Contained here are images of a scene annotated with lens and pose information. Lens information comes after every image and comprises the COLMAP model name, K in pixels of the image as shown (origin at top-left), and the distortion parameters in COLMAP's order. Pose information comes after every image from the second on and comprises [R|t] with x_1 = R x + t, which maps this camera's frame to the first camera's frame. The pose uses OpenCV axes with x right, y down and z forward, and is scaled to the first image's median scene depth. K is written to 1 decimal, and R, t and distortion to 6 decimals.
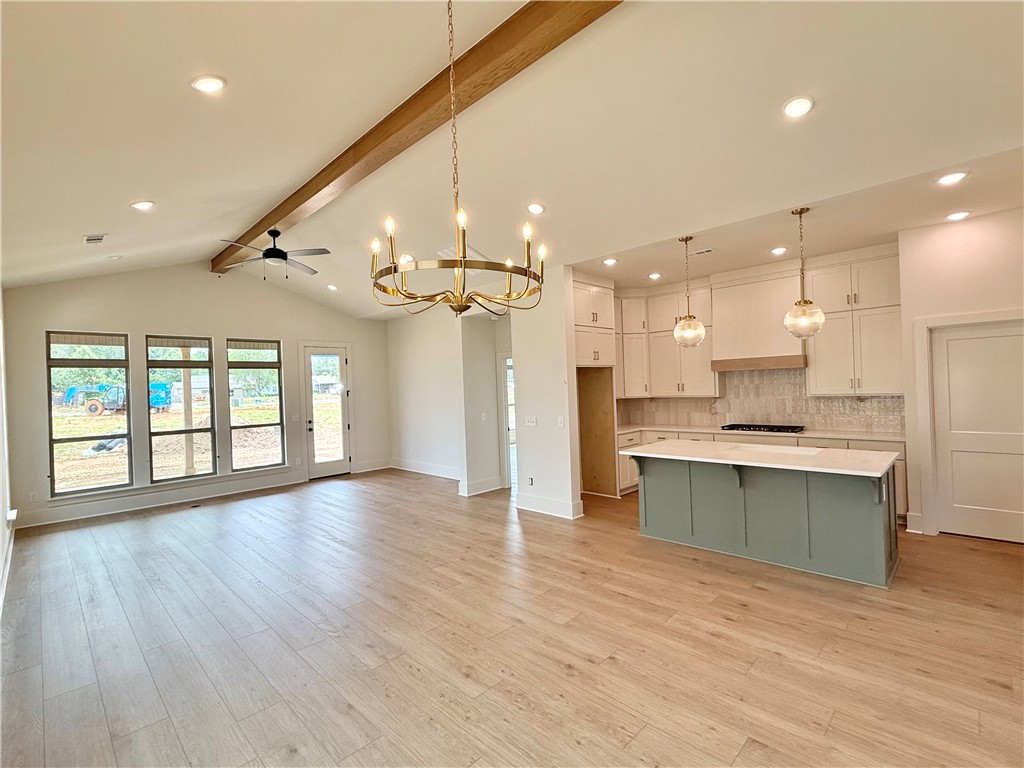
lens RADIAL K [[473.1, 0, 509.8], [0, 473.1, 386.3], [0, 0, 1]] dist [-0.000701, -0.000089]
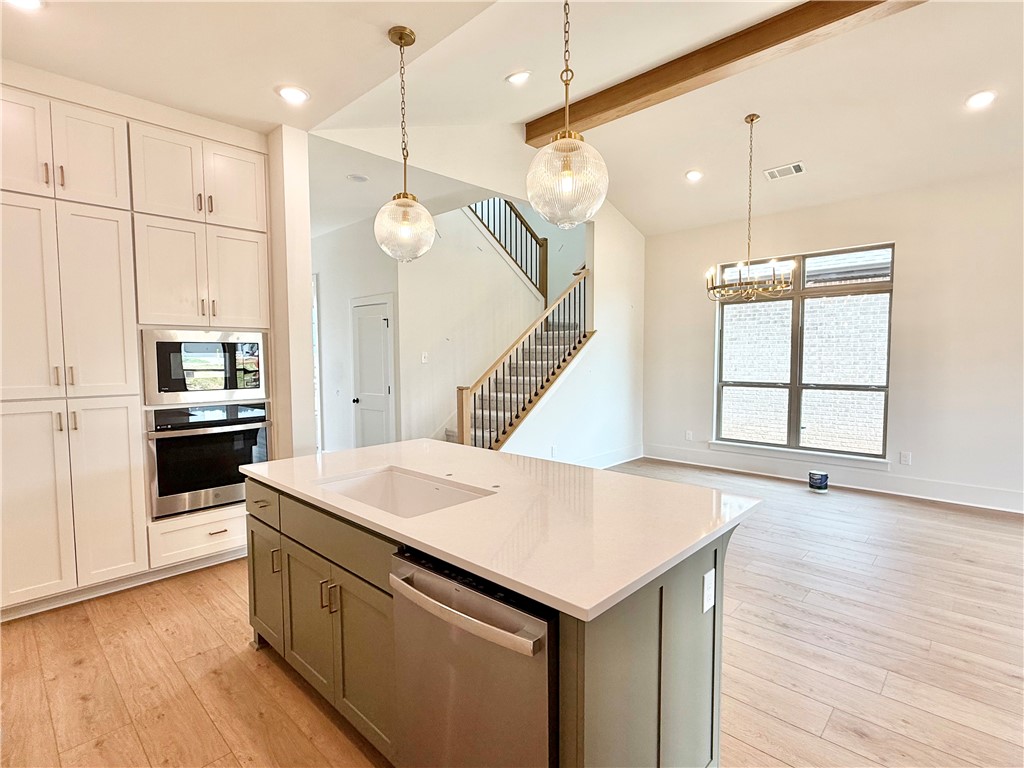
lens RADIAL K [[510.6, 0, 512.0], [0, 510.6, 384.0], [0, 0, 1]] dist [0.000677, 0.000117]
pose [[-0.998876, 0.043696, -0.018349, 0.325267], [0.042480, 0.997165, 0.062105, 0.010876], [0.021011, 0.061256, -0.997901, 1.049814]]
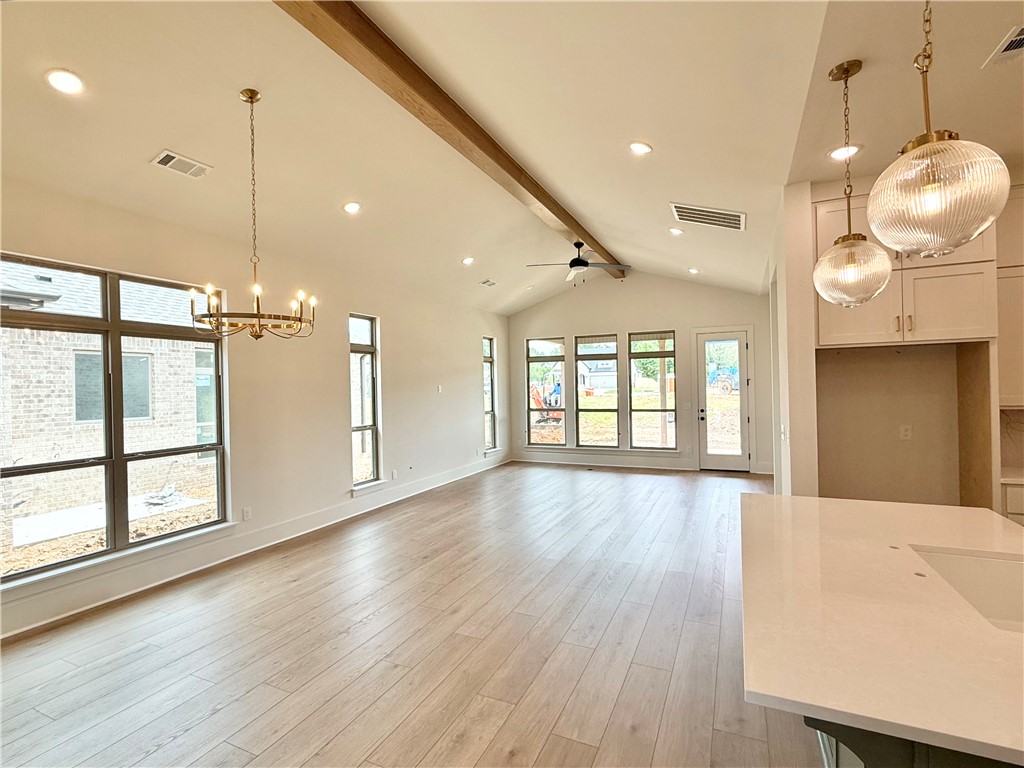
lens RADIAL K [[489.4, 0, 508.4], [0, 489.4, 385.0], [0, 0, 1]] dist [-0.002309, -0.000485]
pose [[0.336124, 0.026351, -0.941449, 0.537996], [0.006539, 0.999519, 0.030311, -0.015192], [0.941795, -0.016345, 0.335790, 0.389641]]
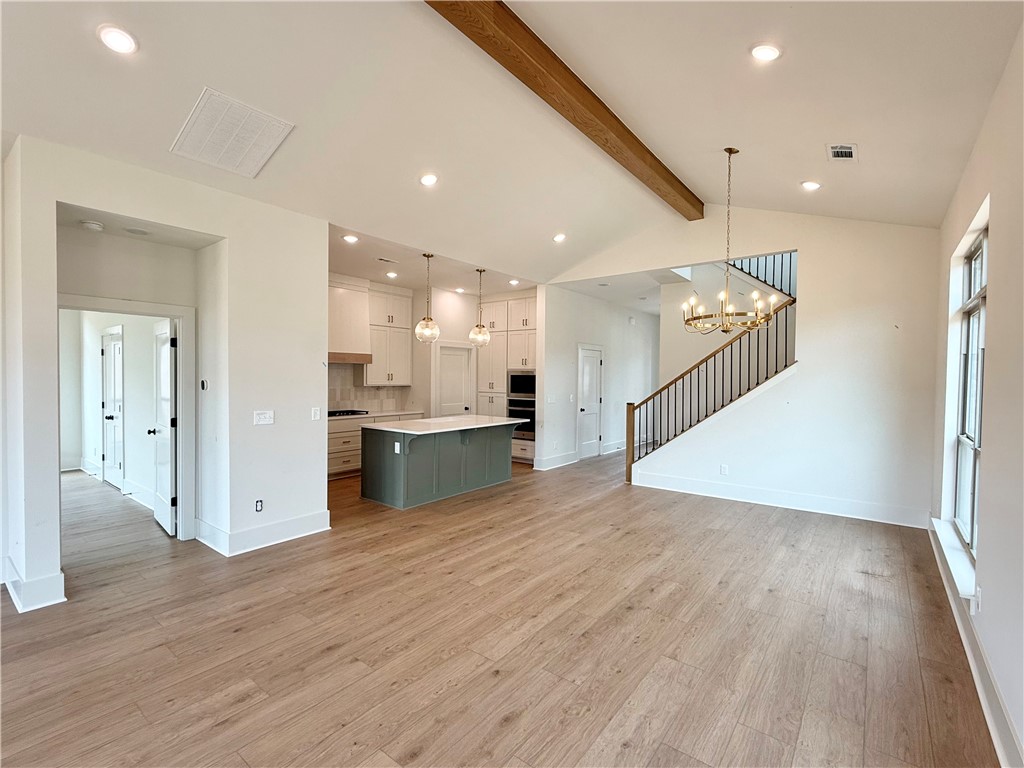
lens RADIAL K [[473.1, 0, 509.8], [0, 473.1, 386.3], [0, 0, 1]] dist [-0.000701, -0.000089]
pose [[-0.120516, 0.012730, 0.992630, -0.656748], [-0.002324, 0.999911, -0.013105, 0.034845], [-0.992709, -0.003886, -0.120476, 0.697845]]
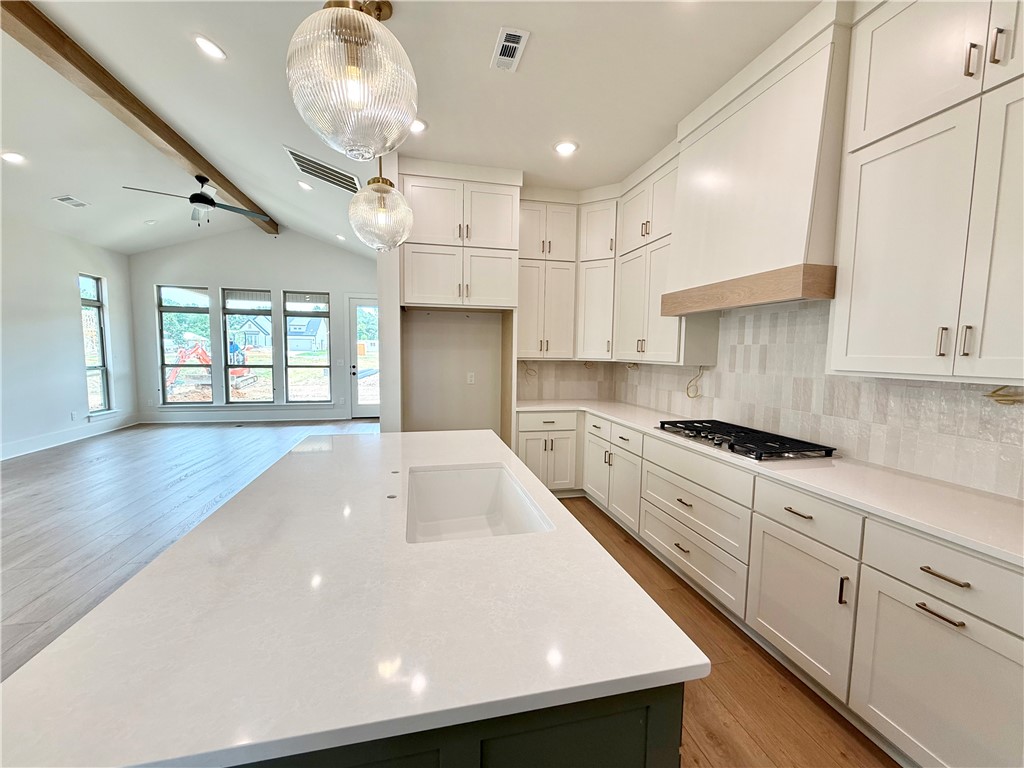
lens RADIAL K [[405.9, 0, 507.3], [0, 405.9, 384.5], [0, 0, 1]] dist [-0.001011, -0.000163]
pose [[0.842054, 0.091111, -0.531643, 0.539533], [-0.044454, 0.994000, 0.099940, 0.007005], [0.537559, -0.060521, 0.841051, 0.530923]]
